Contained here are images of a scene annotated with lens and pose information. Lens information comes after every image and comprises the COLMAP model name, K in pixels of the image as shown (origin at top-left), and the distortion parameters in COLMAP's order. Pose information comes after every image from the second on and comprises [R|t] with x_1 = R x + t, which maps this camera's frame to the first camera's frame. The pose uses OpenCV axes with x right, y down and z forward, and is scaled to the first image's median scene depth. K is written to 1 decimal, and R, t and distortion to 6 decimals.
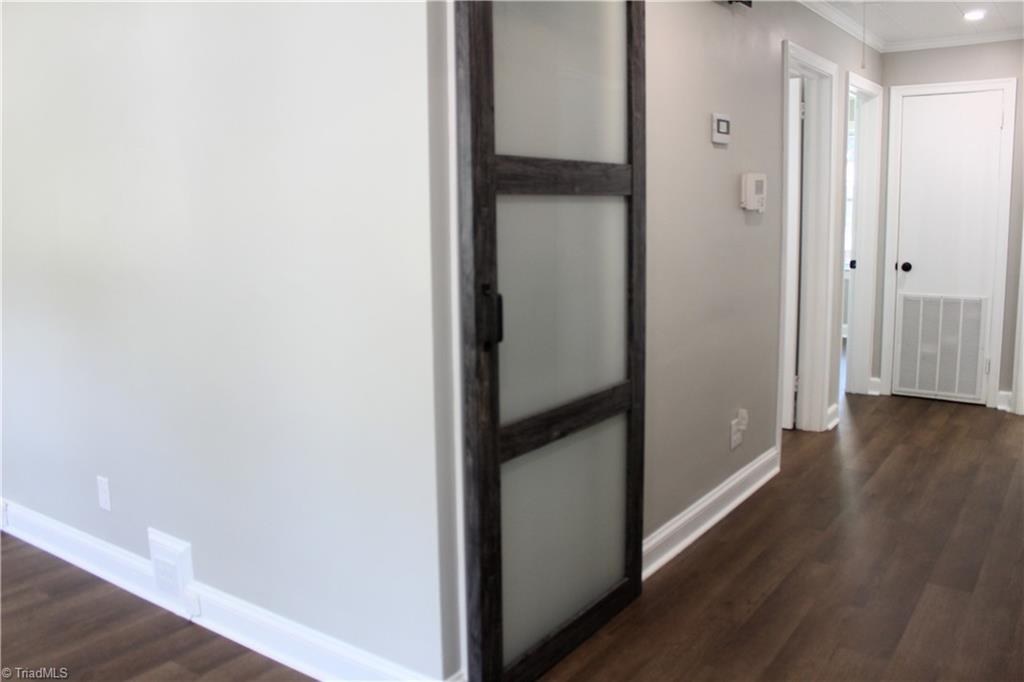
lens RADIAL K [[859.6, 0, 515.4], [0, 859.6, 326.1], [0, 0, 1]] dist [-0.168605, 0.161116]
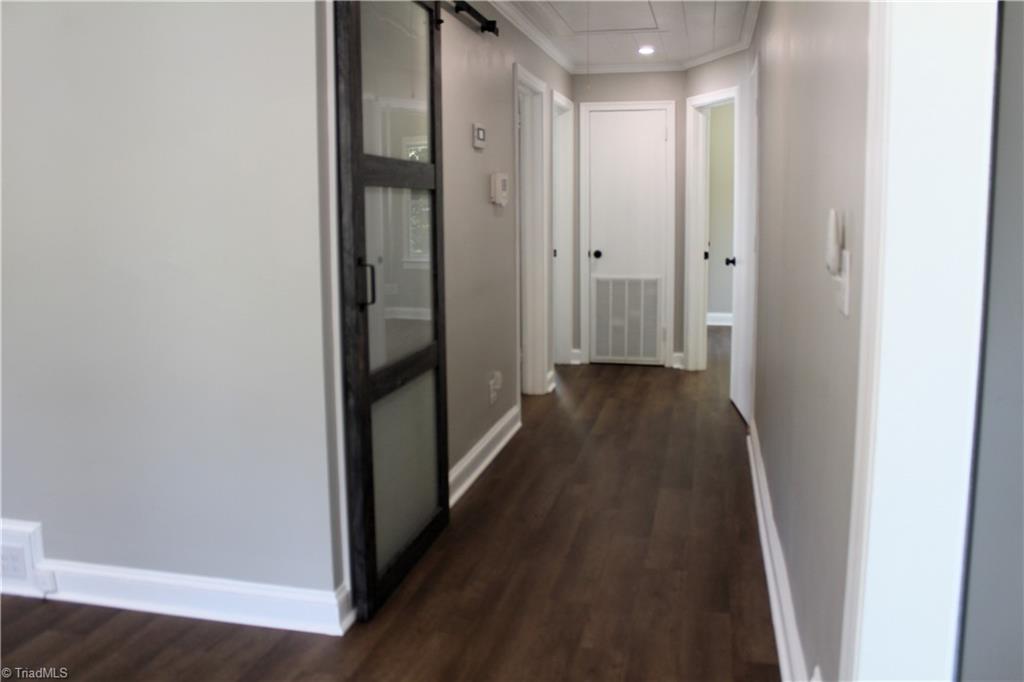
lens RADIAL K [[859.6, 0, 515.4], [0, 859.6, 326.1], [0, 0, 1]] dist [-0.168605, 0.161116]
pose [[0.922658, -0.045522, 0.382923, -0.151646], [0.047366, 0.998867, 0.004617, 0.027507], [-0.382700, 0.013877, 0.923769, -0.111598]]
